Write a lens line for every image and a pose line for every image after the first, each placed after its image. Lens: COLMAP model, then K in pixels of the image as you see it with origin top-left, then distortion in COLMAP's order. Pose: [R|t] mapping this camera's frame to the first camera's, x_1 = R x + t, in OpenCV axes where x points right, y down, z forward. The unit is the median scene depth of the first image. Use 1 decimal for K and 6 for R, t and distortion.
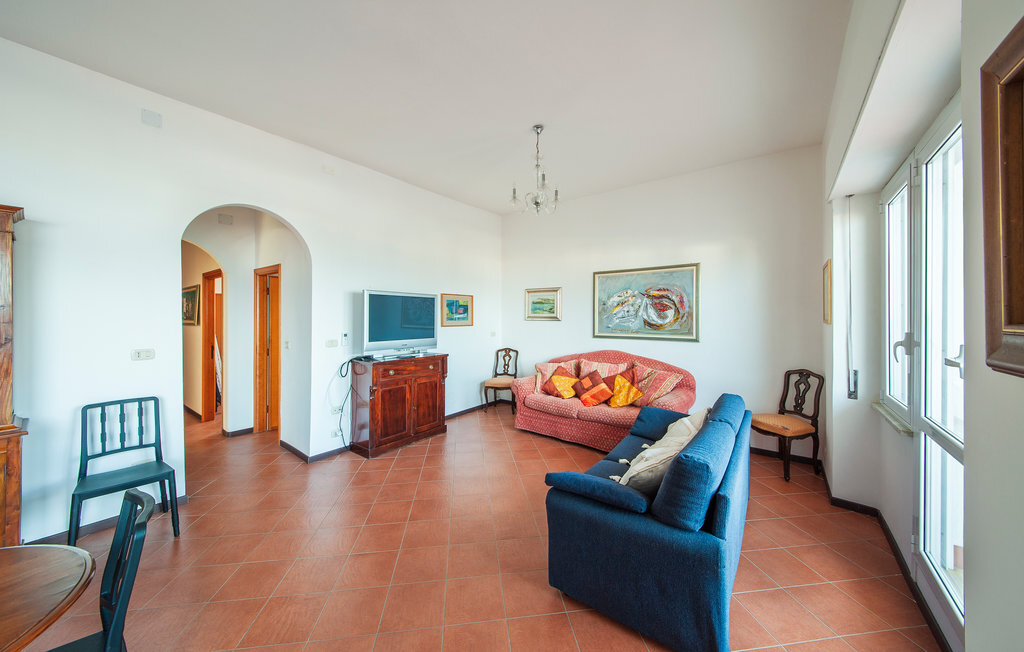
lens RADIAL K [[356.0, 0, 510.8], [0, 356.0, 318.2], [0, 0, 1]] dist [0.000590, -0.007011]
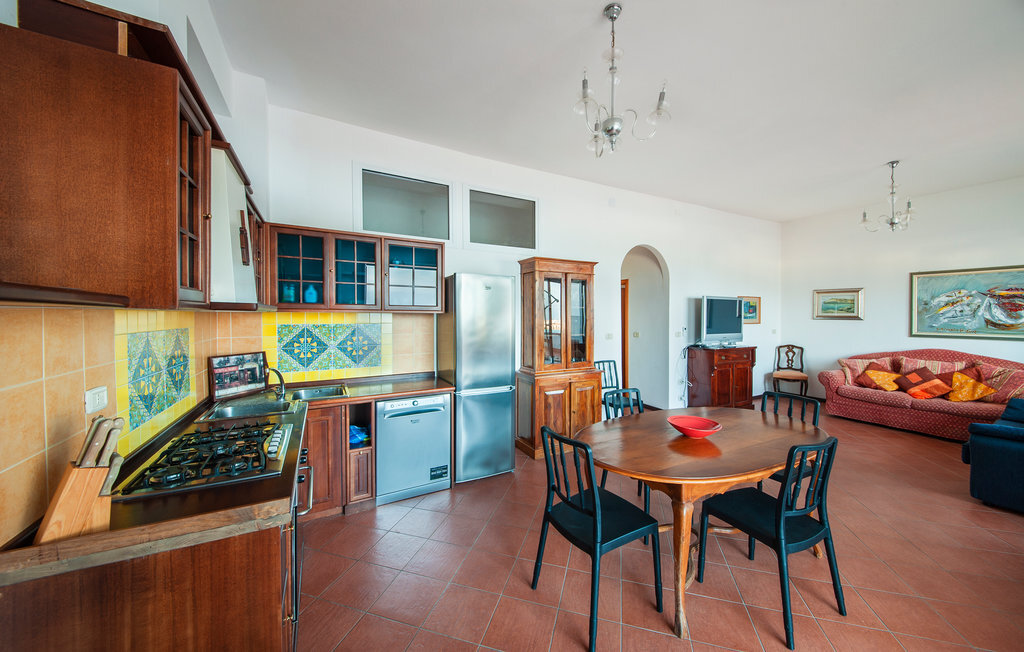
lens RADIAL K [[356.0, 0, 510.8], [0, 356.0, 318.2], [0, 0, 1]] dist [0.000590, -0.007011]
pose [[0.898608, 0.006157, -0.438710, -0.396500], [-0.004647, 0.999979, 0.004514, 0.002319], [0.438729, -0.002017, 0.898617, -0.462197]]
